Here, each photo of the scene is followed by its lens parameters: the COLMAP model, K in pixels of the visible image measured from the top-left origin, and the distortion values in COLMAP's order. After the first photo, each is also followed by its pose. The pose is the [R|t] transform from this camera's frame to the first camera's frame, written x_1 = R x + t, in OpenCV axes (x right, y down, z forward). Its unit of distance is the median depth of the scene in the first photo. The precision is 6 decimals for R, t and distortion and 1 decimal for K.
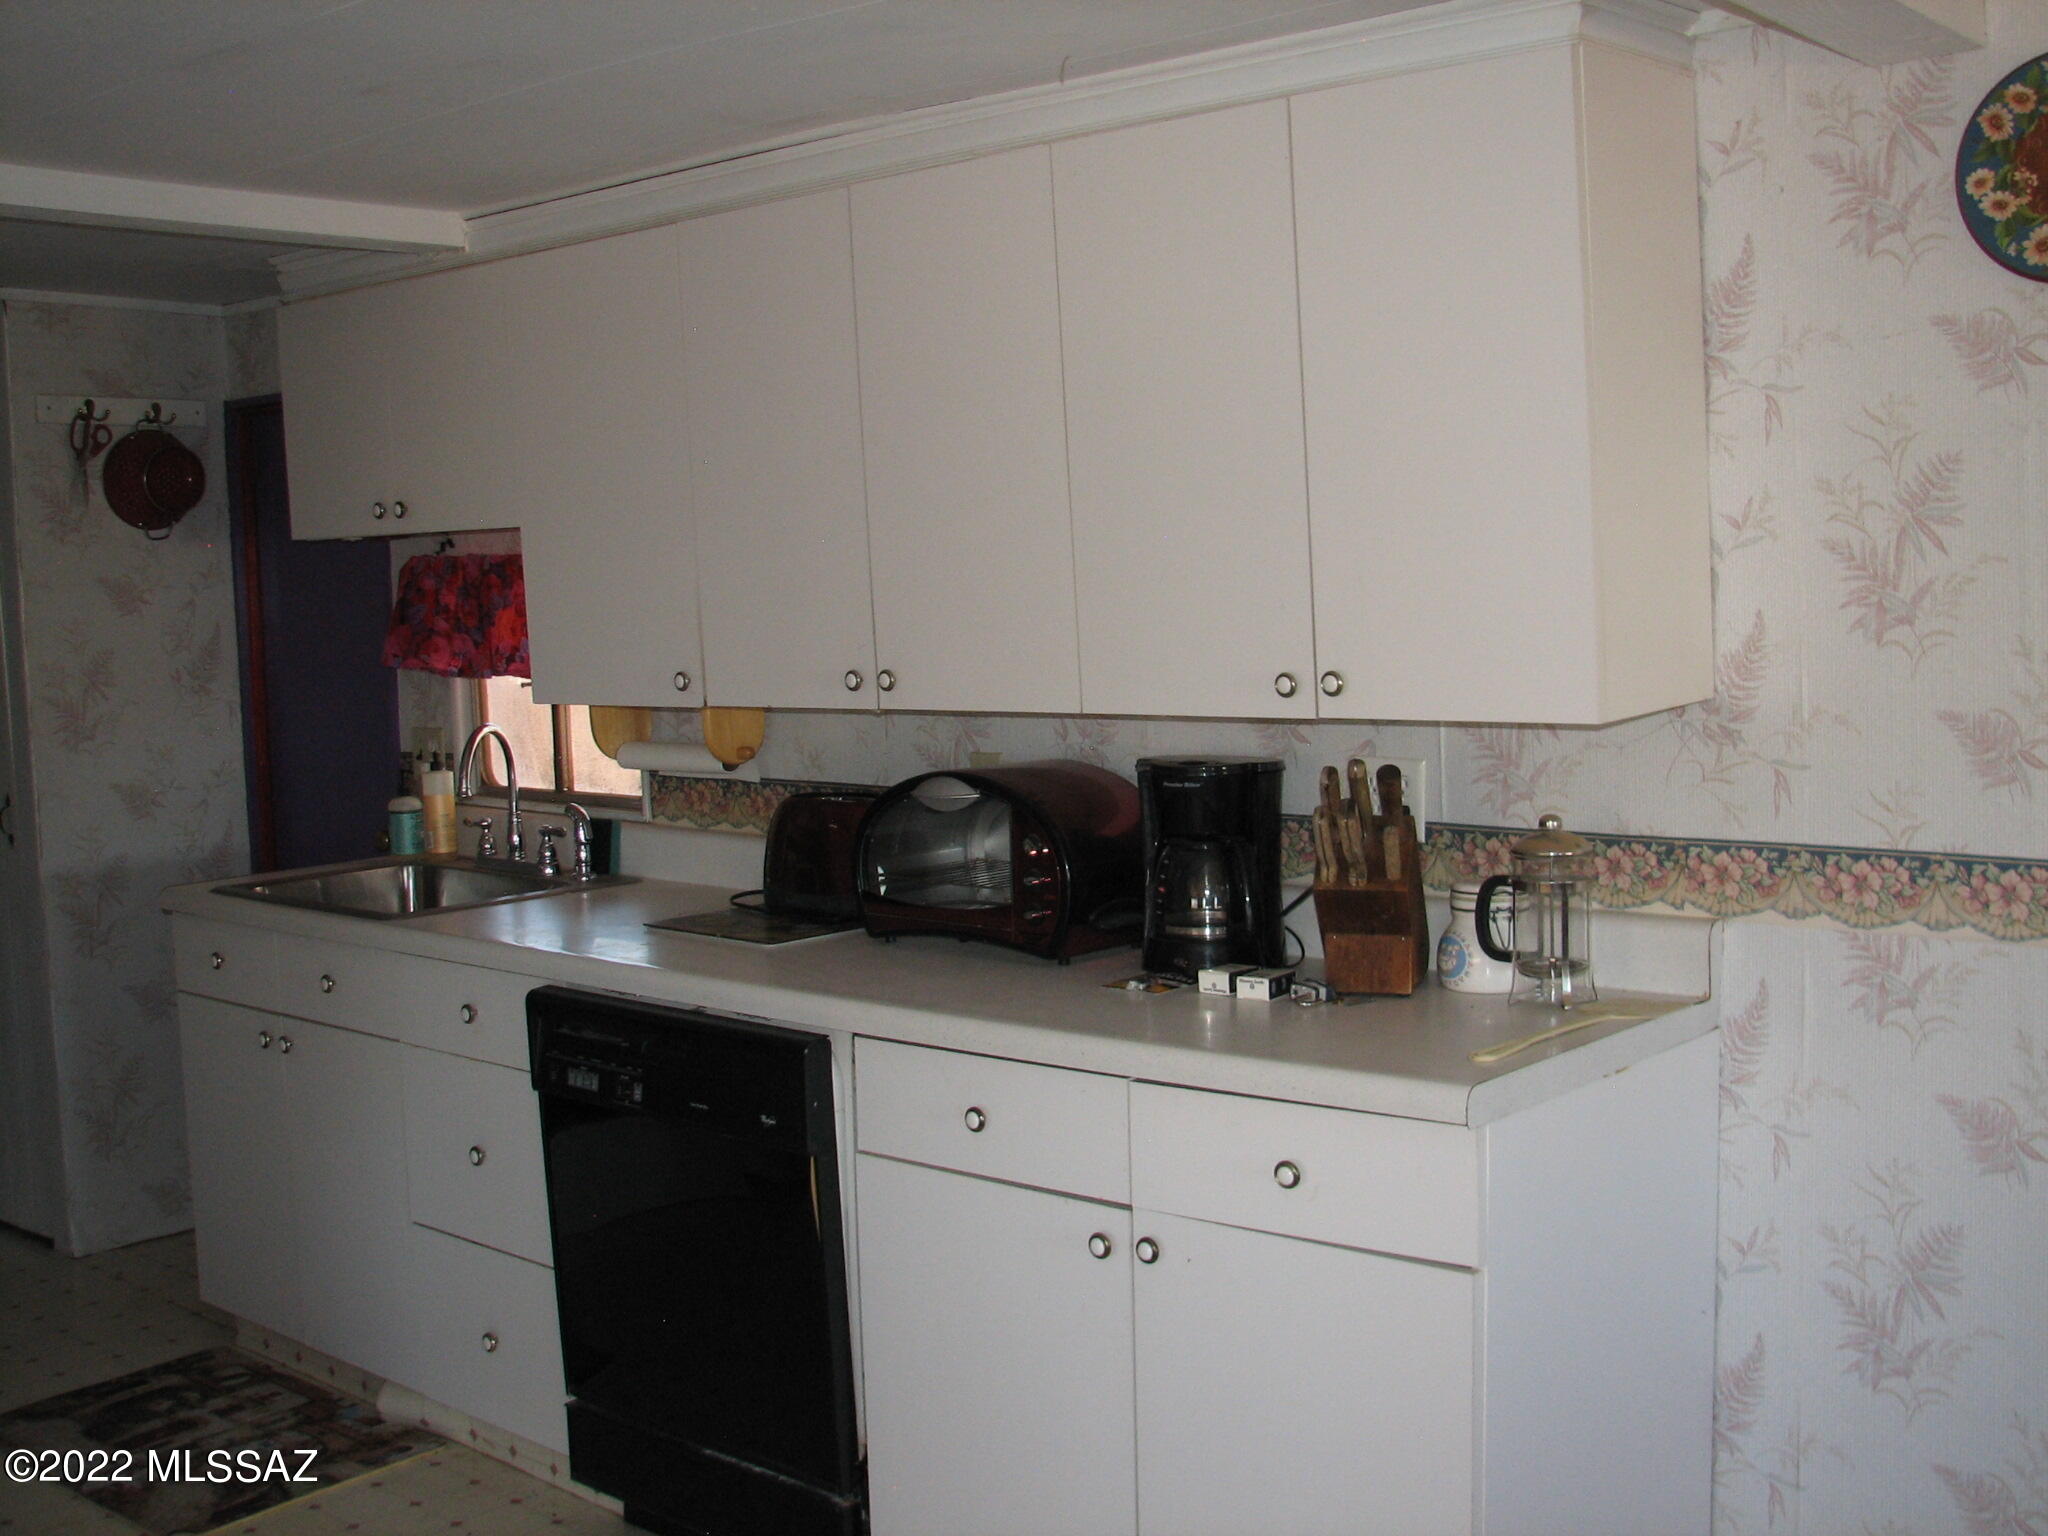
lens RADIAL K [[2211.0, 0, 1024.0], [0, 2211.0, 768.0], [0, 0, 1]] dist [-0.257898, 0.360172]
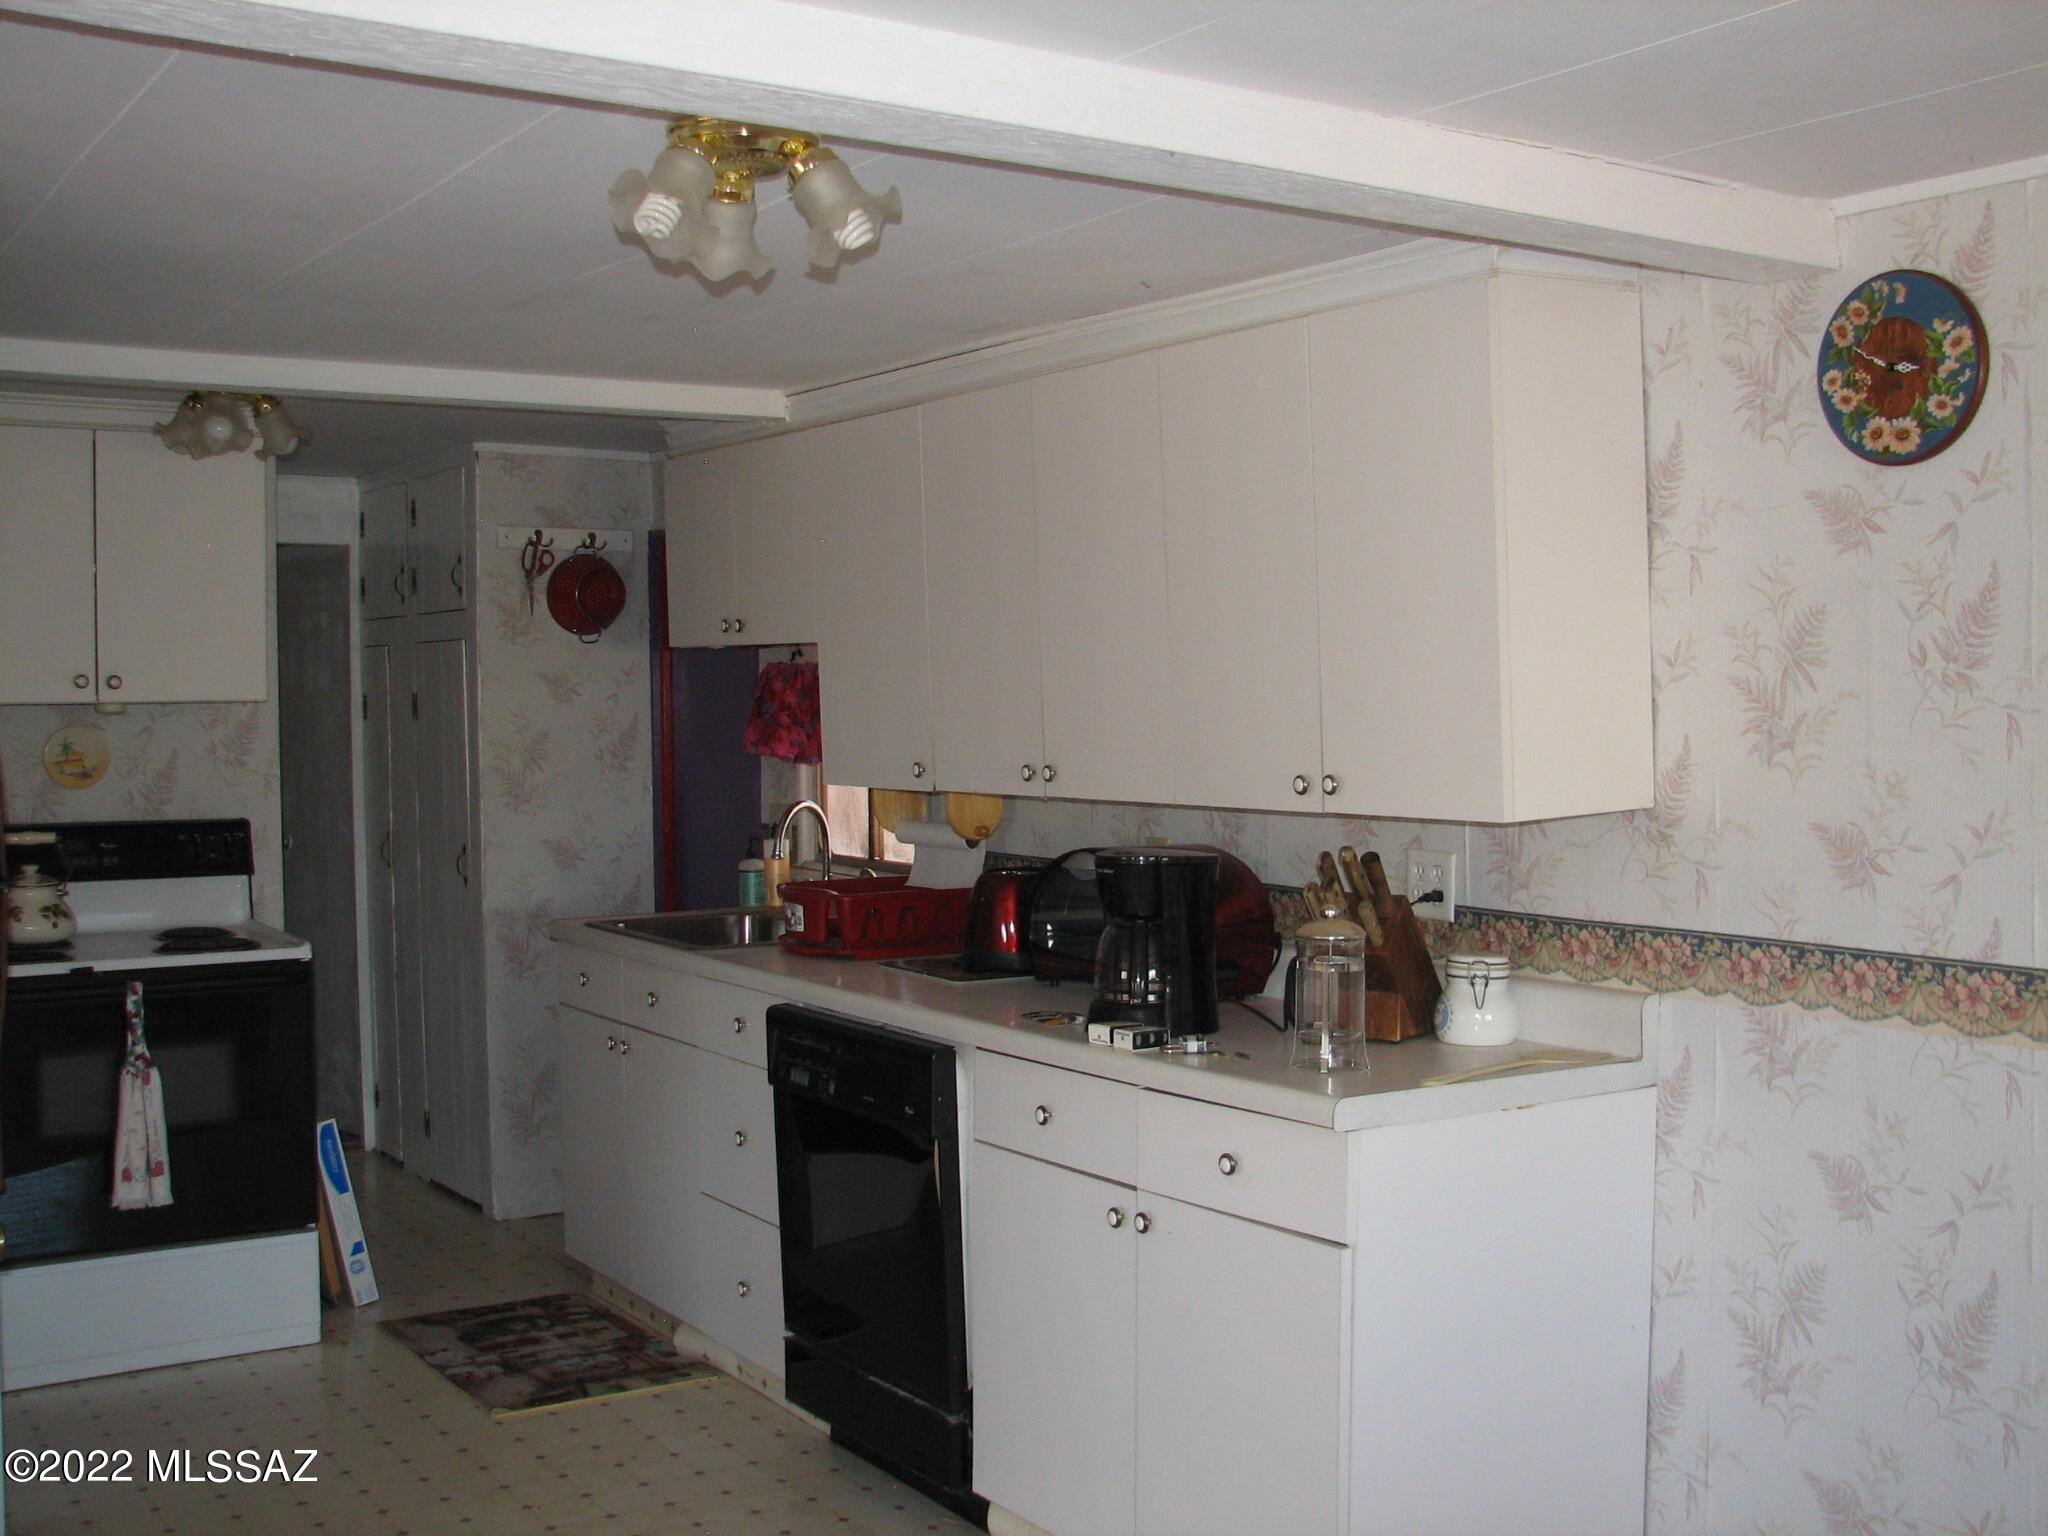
lens RADIAL K [[2204.4, 0, 1025.5], [0, 2204.4, 797.7], [0, 0, 1]] dist [-0.290132, 0.502813]
pose [[0.963319, 0.037340, -0.265748, 0.279964], [-0.047294, 0.998395, -0.031156, 0.014592], [0.264158, 0.042581, 0.963539, -0.222401]]
